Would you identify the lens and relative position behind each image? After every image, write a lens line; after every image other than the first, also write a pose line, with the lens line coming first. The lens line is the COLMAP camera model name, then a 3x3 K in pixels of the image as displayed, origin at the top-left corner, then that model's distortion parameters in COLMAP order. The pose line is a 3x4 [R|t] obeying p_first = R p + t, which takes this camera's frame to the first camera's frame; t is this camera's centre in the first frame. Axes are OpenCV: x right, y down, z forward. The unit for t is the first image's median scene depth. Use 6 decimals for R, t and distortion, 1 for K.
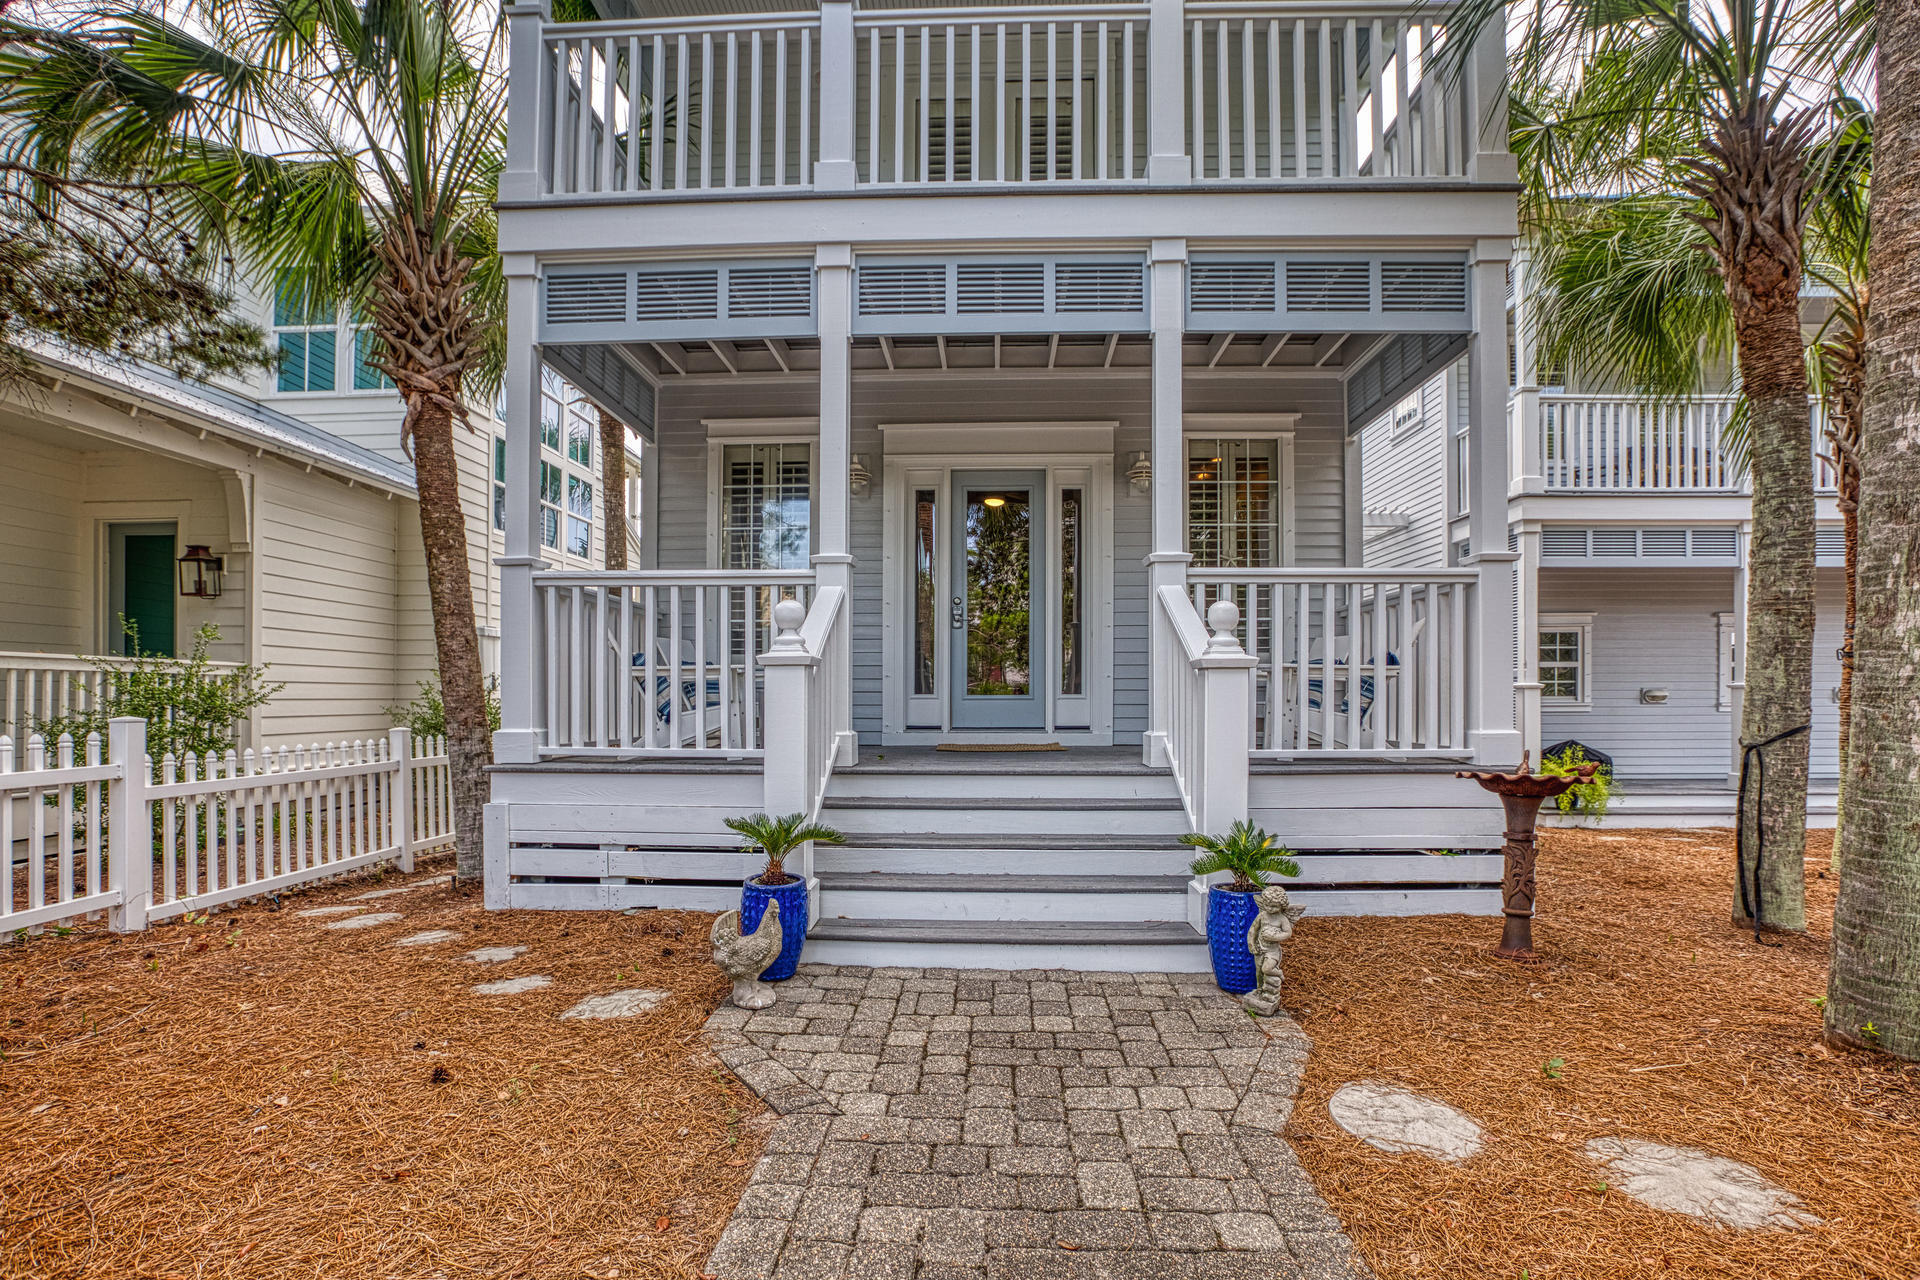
lens RADIAL K [[878.0, 0, 959.7], [0, 878.0, 651.9], [0, 0, 1]] dist [-0.030358, 0.000057]
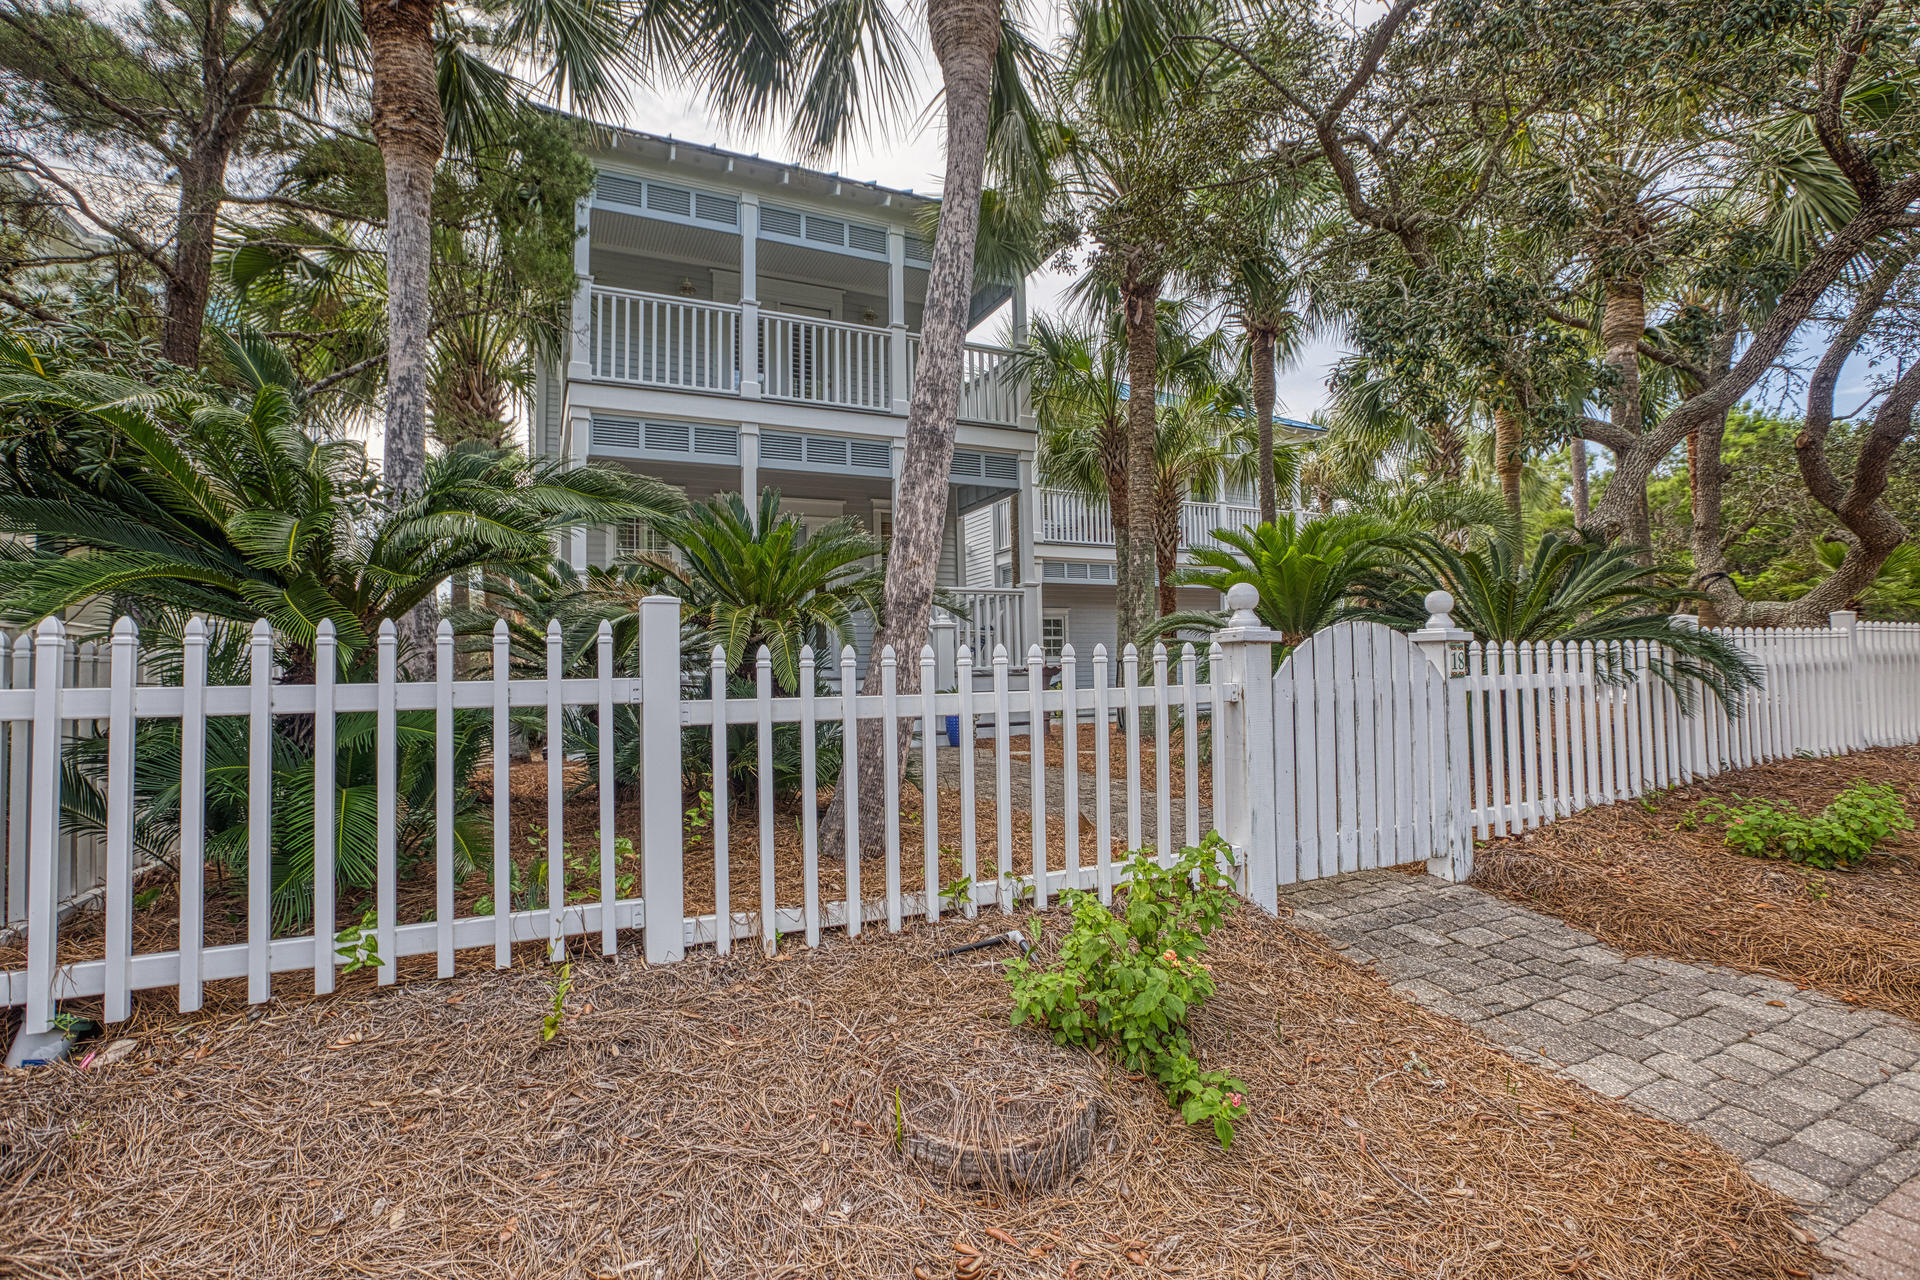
lens RADIAL K [[901.8, 0, 957.8], [0, 901.8, 602.5], [0, 0, 1]] dist [-0.032788, 0.046962]
pose [[0.875765, 0.008432, 0.482665, -0.520216], [0.017520, 0.998634, -0.049236, 0.041181], [-0.482420, 0.051575, 0.874420, -0.738472]]
